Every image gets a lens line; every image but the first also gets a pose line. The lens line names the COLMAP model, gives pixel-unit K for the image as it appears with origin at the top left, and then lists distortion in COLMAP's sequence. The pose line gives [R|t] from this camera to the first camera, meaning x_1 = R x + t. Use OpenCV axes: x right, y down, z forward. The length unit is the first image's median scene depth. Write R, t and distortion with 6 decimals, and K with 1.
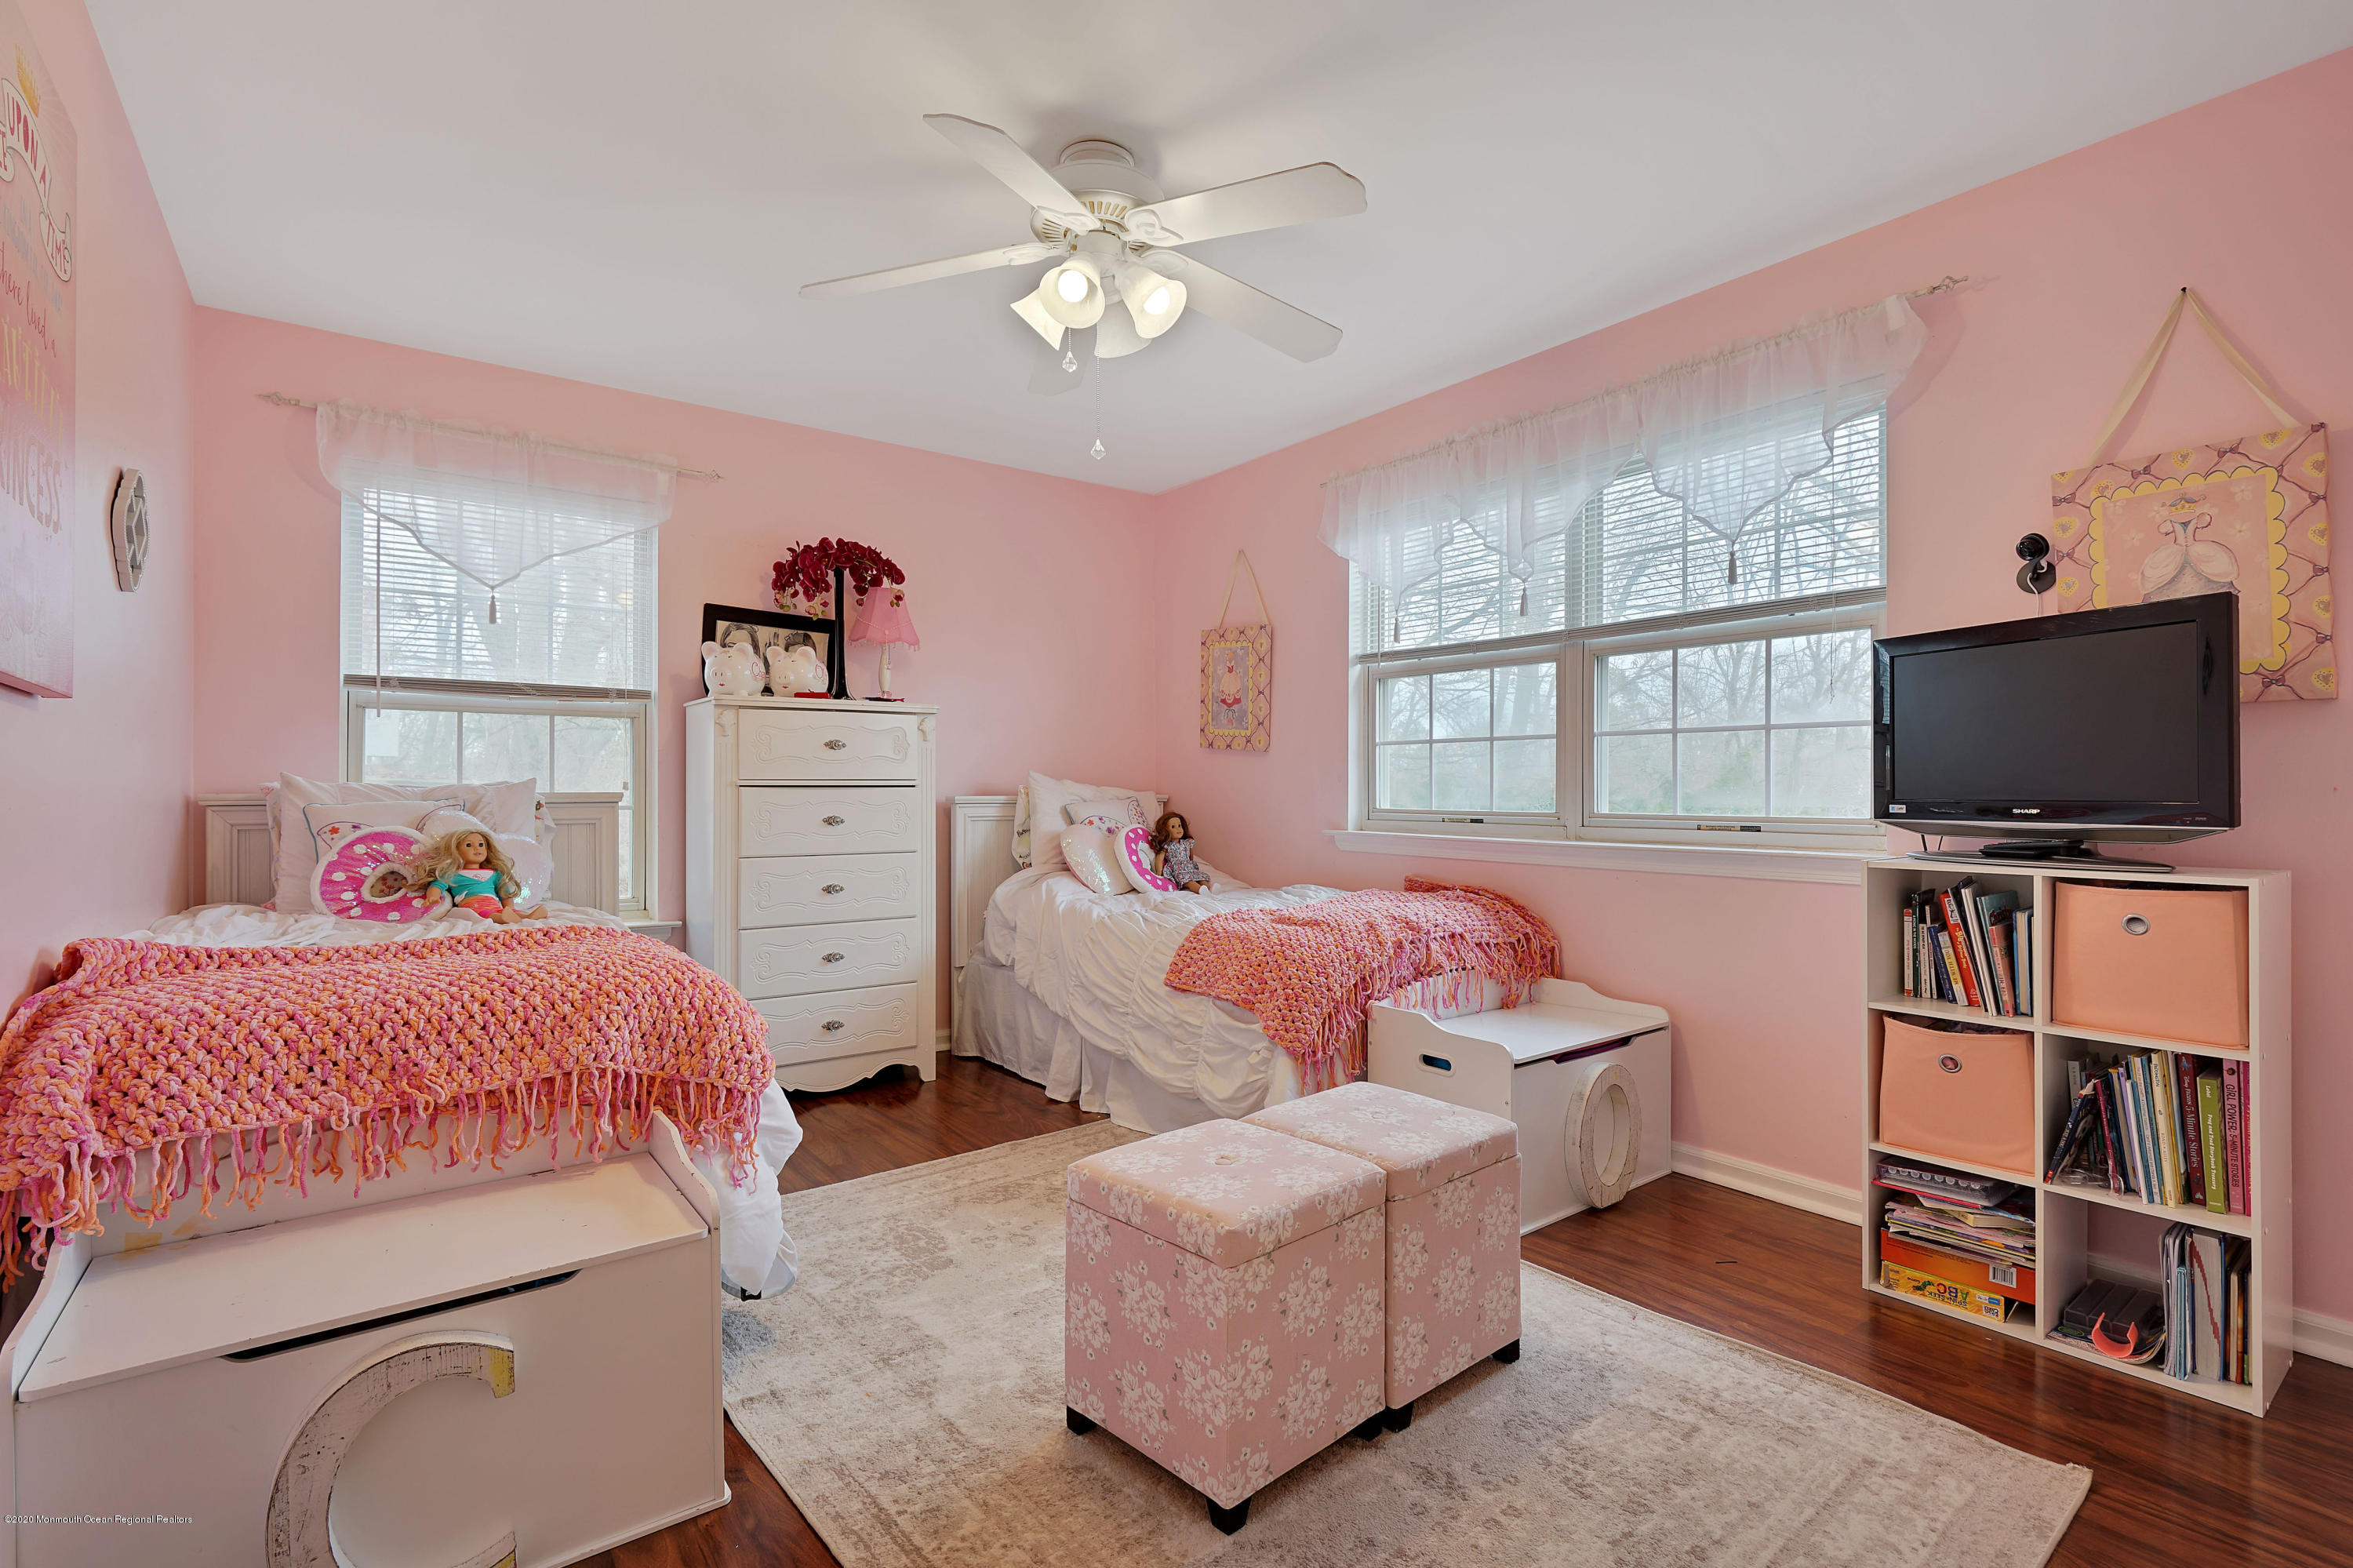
lens RADIAL K [[1094.6, 0, 1176.5], [0, 1094.6, 784.0], [0, 0, 1]] dist [-0.001031, -0.000211]
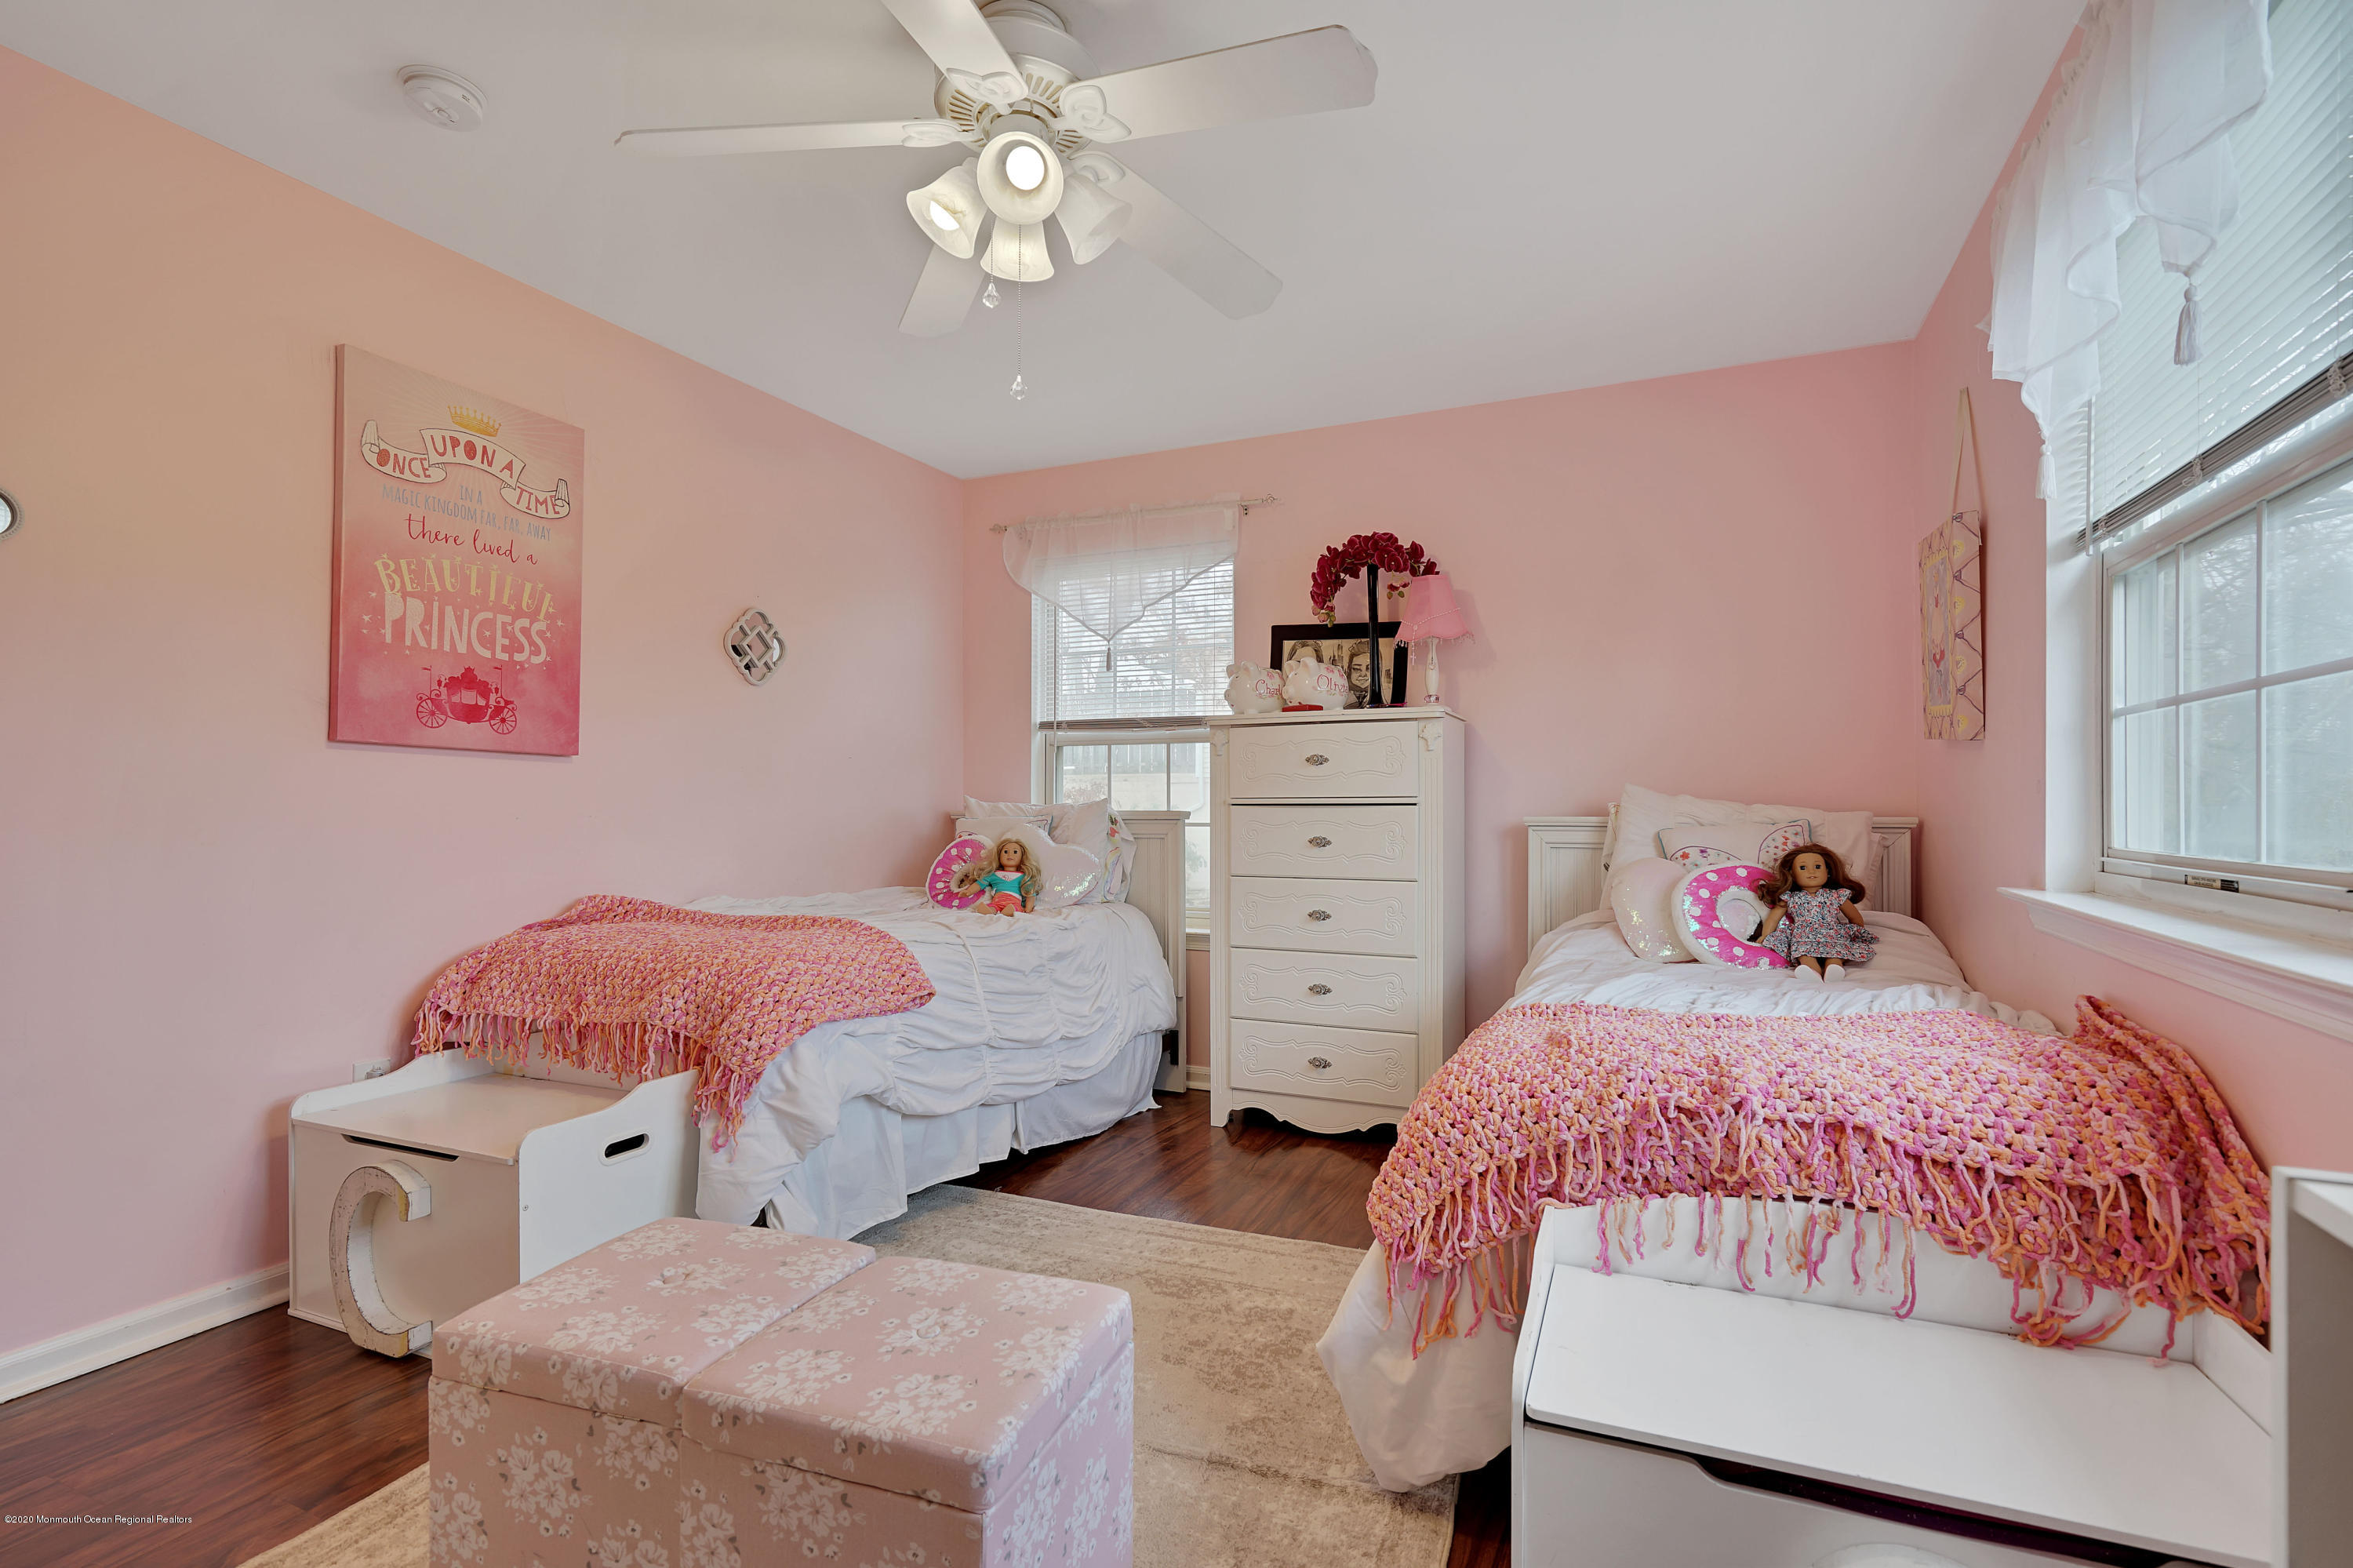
lens RADIAL K [[1091.2, 0, 1186.2], [0, 1091.2, 806.9], [0, 0, 1]] dist [-0.003435, -0.000247]
pose [[0.485925, 0.000120, -0.874001, 0.437802], [0.003708, 0.999991, 0.002198, 0.001672], [0.873993, -0.004309, 0.485920, 0.452285]]
